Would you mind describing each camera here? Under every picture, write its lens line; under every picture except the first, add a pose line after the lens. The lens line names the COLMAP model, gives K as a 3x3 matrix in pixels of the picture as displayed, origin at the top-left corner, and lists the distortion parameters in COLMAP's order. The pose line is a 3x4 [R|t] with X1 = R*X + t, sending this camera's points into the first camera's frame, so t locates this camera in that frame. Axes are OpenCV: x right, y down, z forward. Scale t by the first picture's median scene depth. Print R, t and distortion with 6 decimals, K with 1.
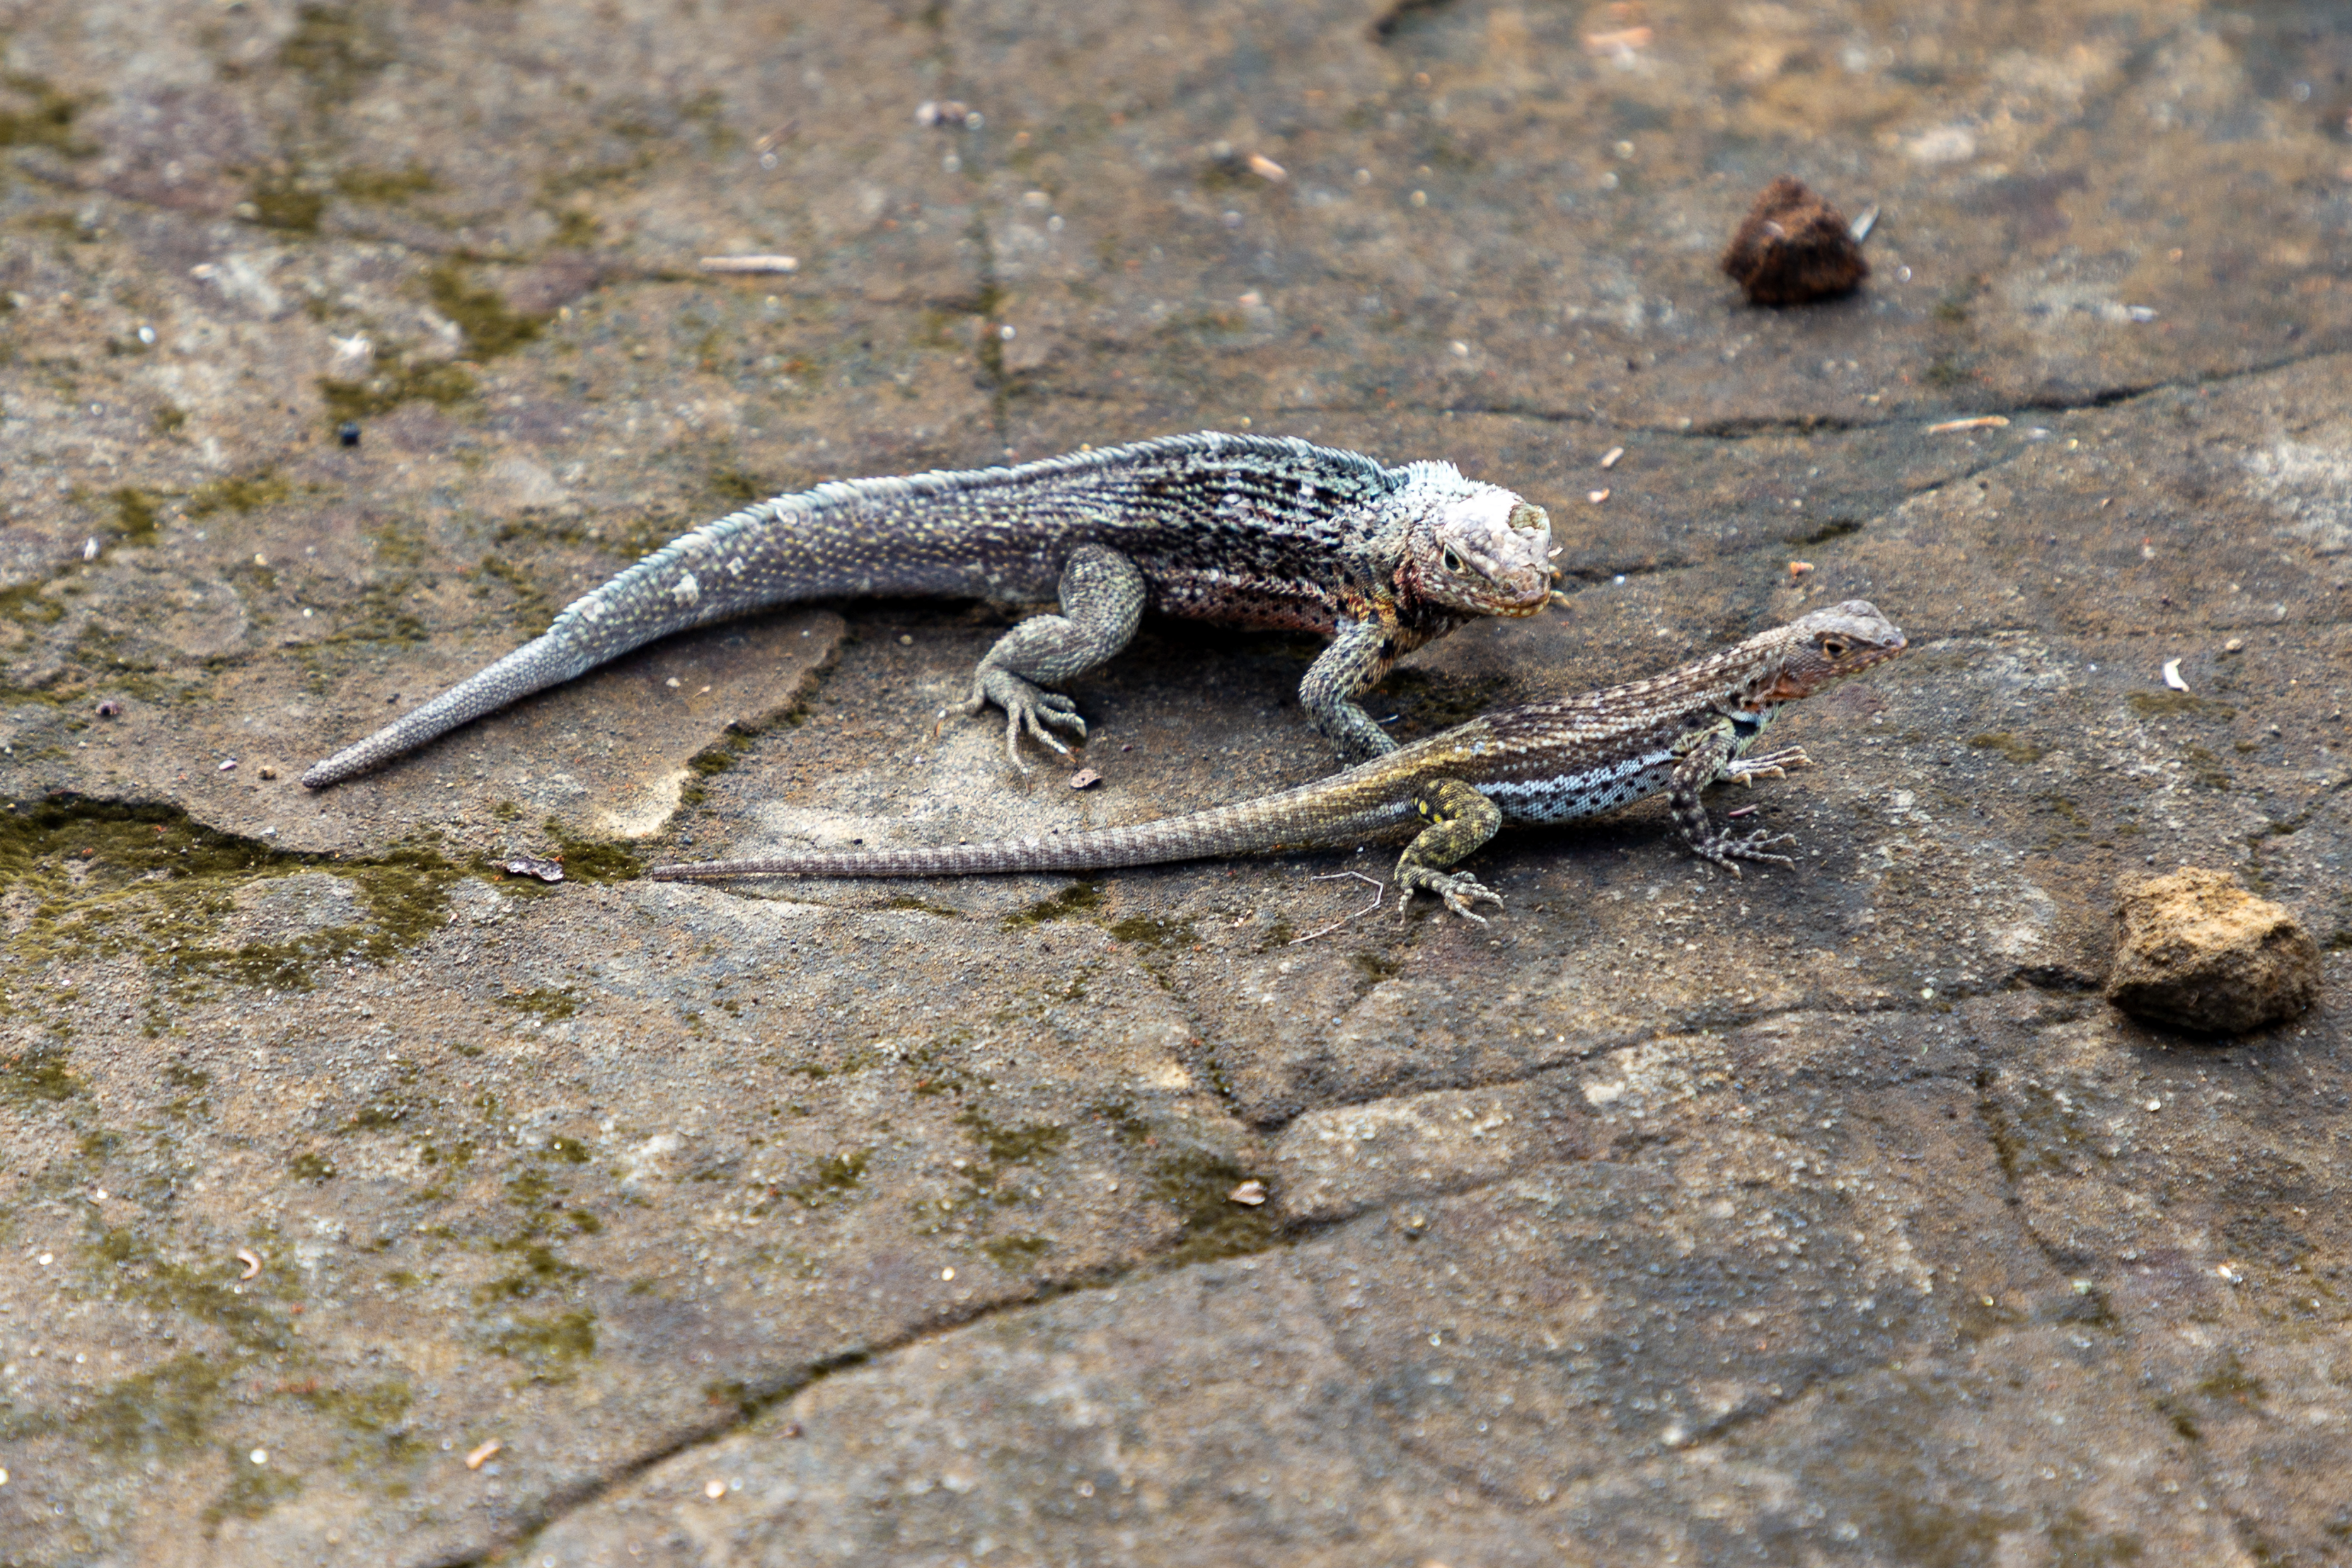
lens RADIAL K [[7051.4, 0, 1188.7], [0, 7051.4, 788.6], [0, 0, 1]] dist [0.033582, 0.000000]
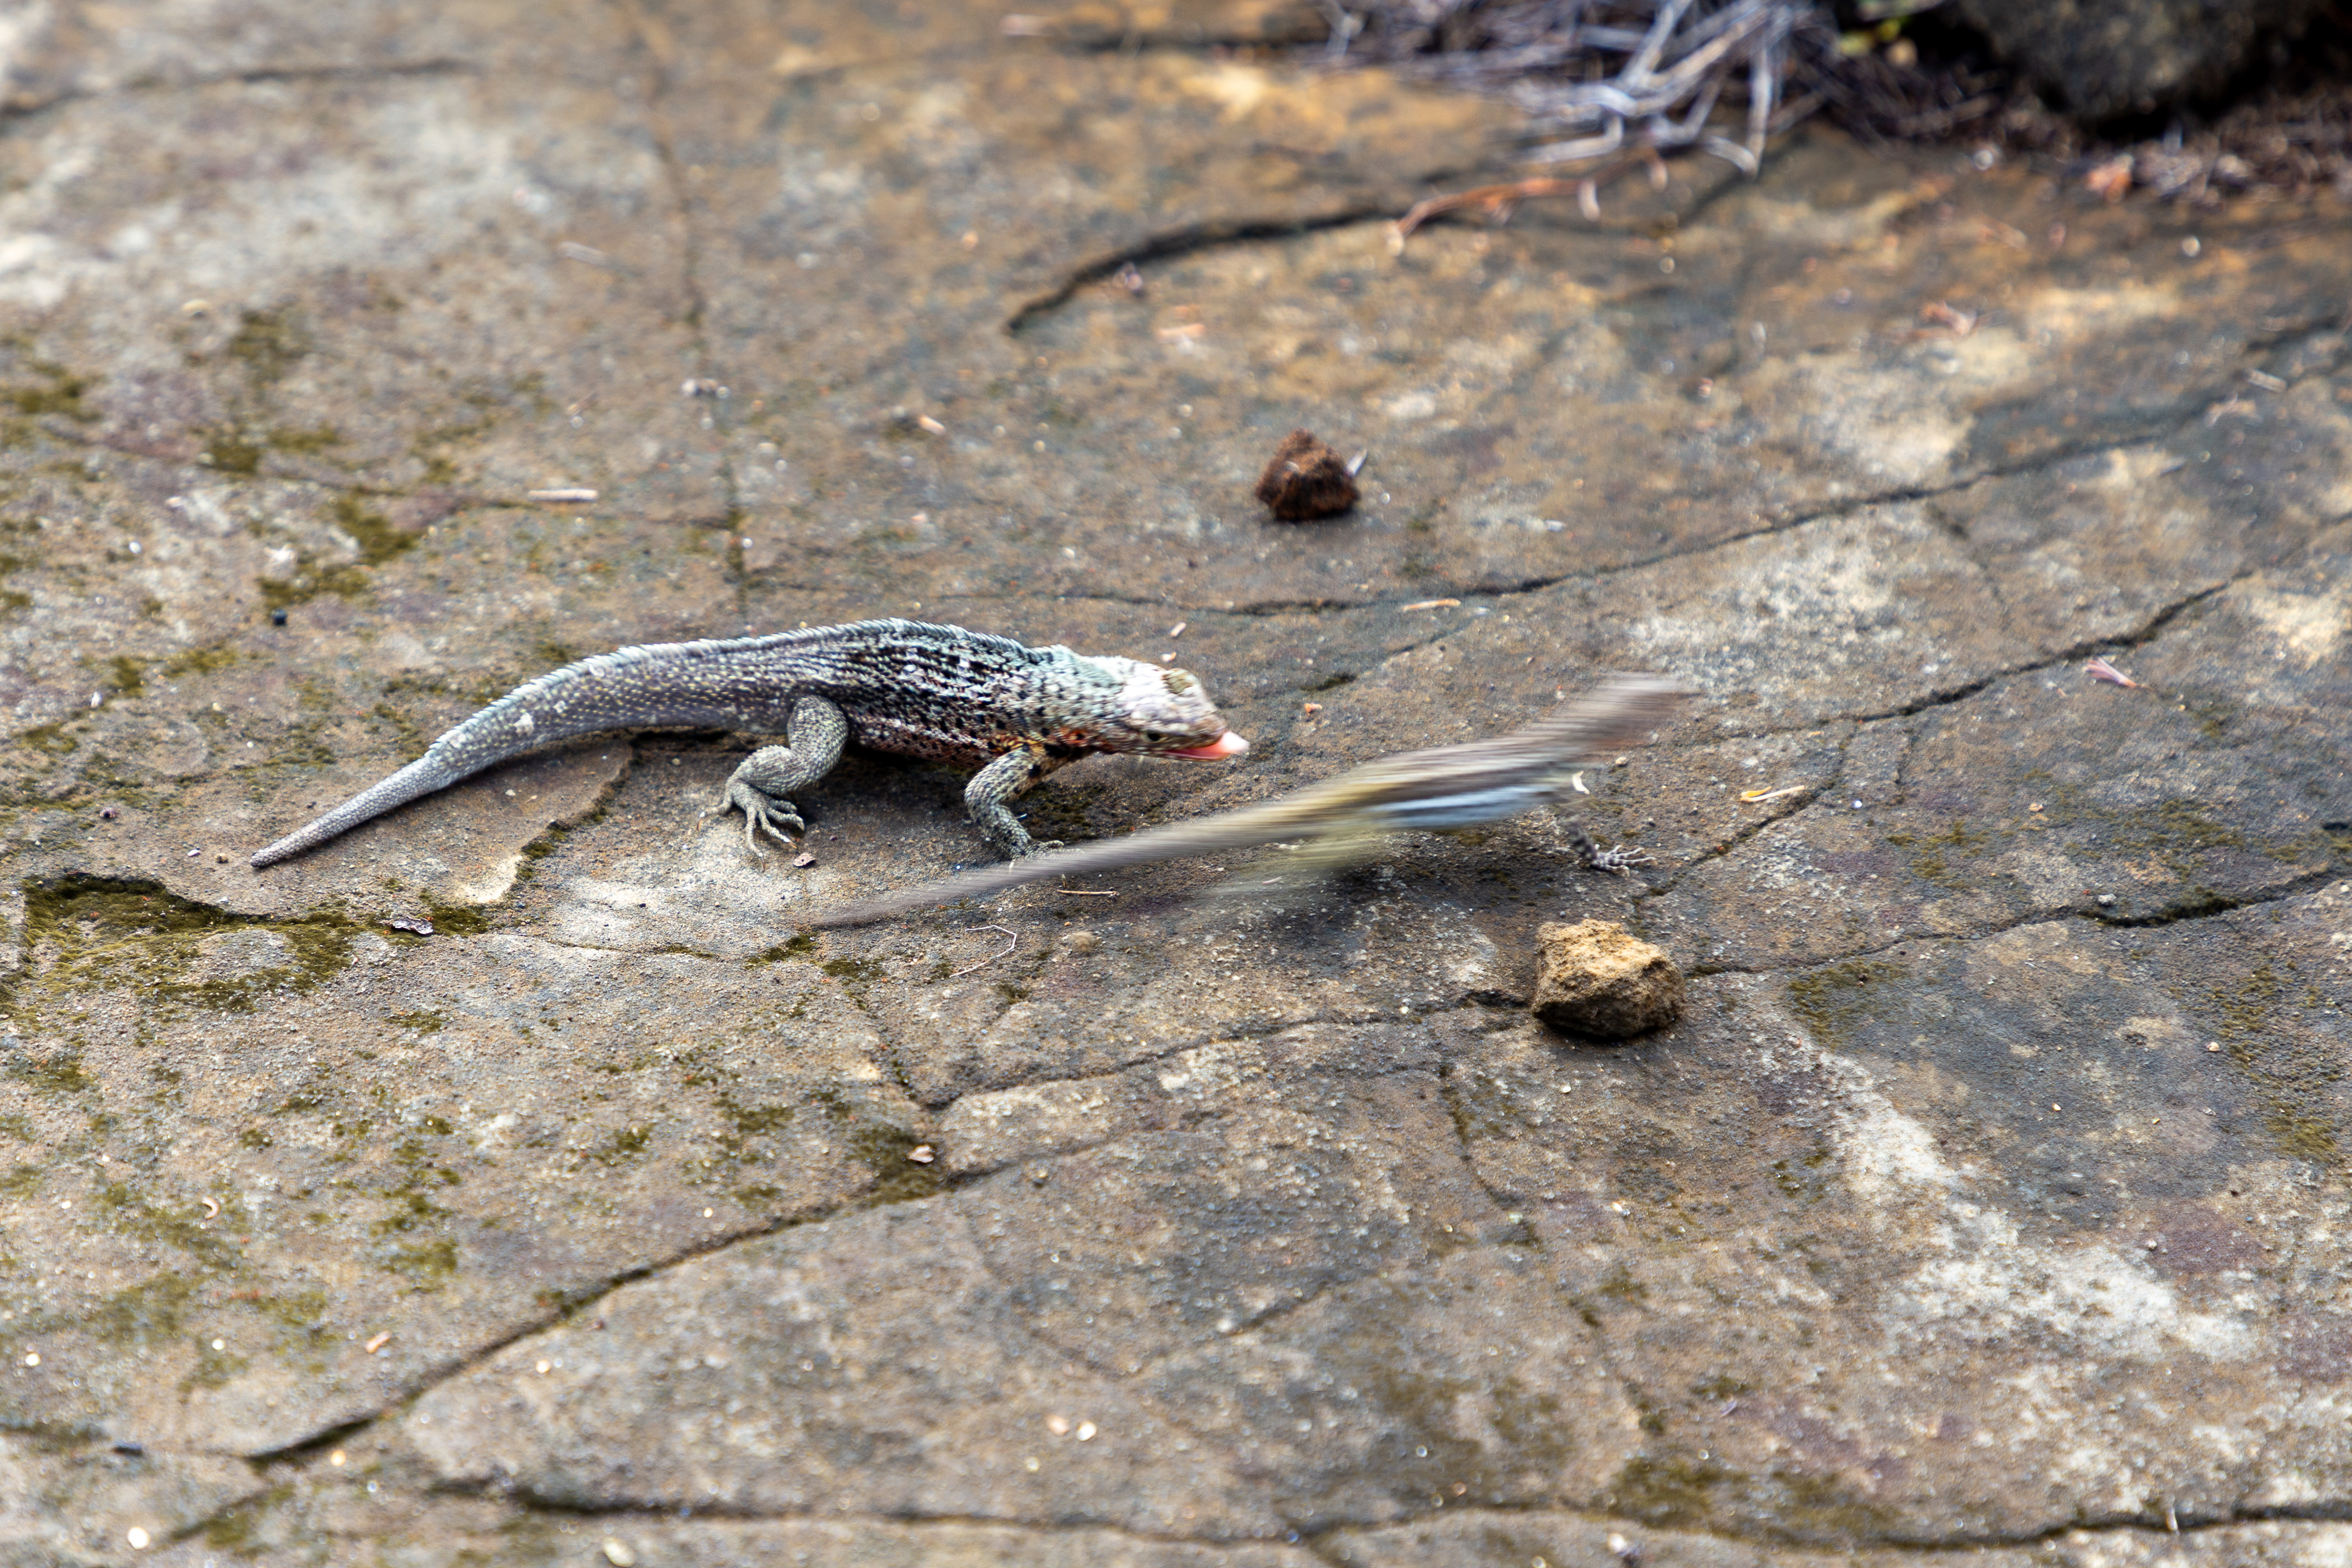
lens RADIAL K [[7051.0, 0, 1191.4], [0, 7051.0, 778.9], [0, 0, 1]] dist [0.033582, 0.000000]
pose [[0.998746, -0.004690, 0.049852, -0.007595], [0.005629, 0.999809, -0.018727, 0.009280], [-0.049755, 0.018984, 0.998581, -0.407812]]
